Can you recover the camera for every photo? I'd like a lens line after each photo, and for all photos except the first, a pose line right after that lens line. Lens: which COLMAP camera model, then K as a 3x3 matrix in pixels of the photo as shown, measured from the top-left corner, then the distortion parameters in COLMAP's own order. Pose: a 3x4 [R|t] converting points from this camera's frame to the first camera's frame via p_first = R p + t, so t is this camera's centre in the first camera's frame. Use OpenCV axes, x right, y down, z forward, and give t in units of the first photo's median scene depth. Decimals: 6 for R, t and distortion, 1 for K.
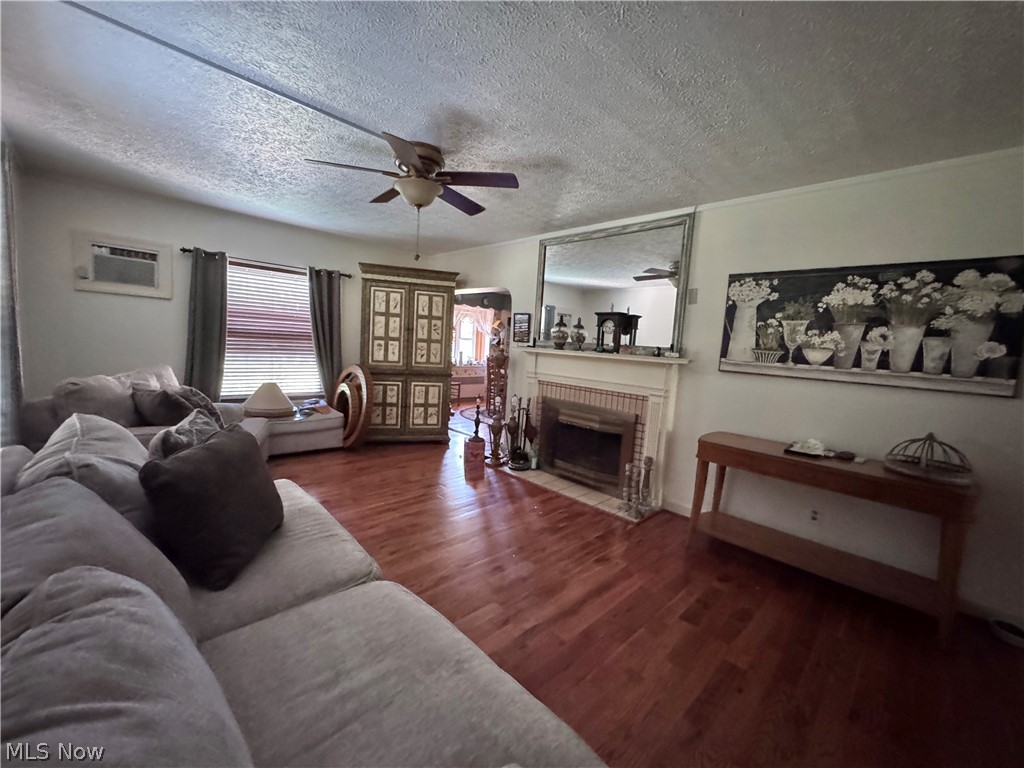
lens RADIAL K [[412.0, 0, 511.4], [0, 412.0, 383.4], [0, 0, 1]] dist [-0.001710, -0.000033]
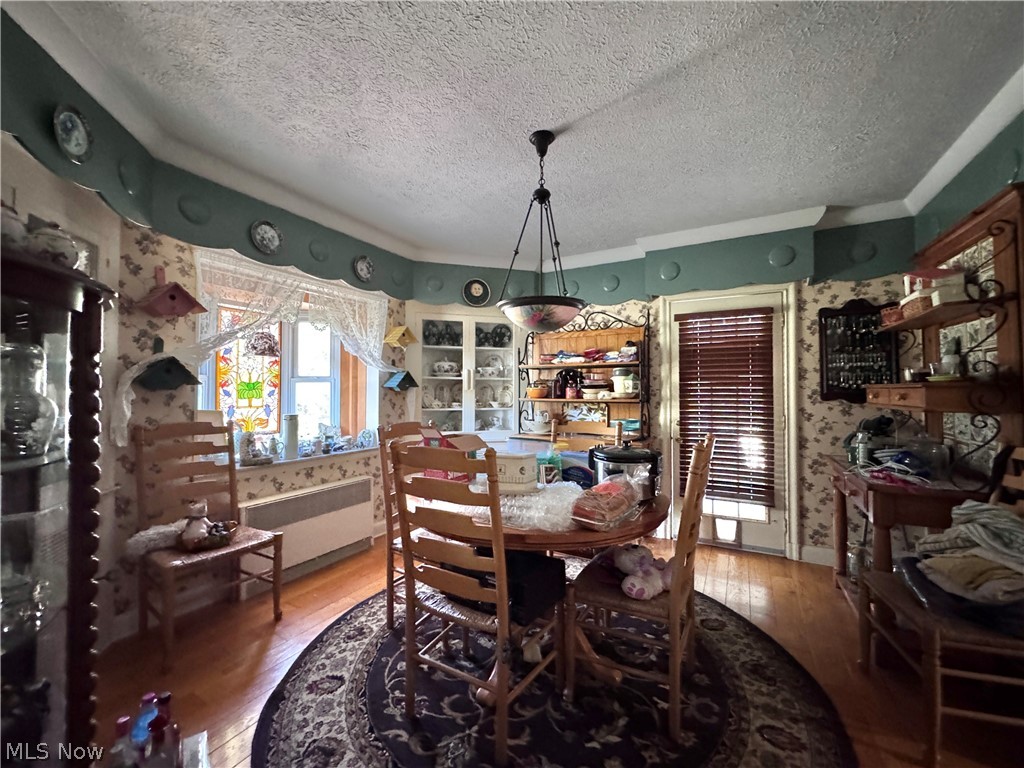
lens RADIAL K [[412.0, 0, 509.5], [0, 412.0, 385.5], [0, 0, 1]] dist [-0.001710, -0.000033]
pose [[0.954320, -0.056758, 0.293344, -0.050288], [0.087082, 0.992003, -0.091360, -0.052831], [-0.285813, 0.112732, 0.951631, 0.611013]]
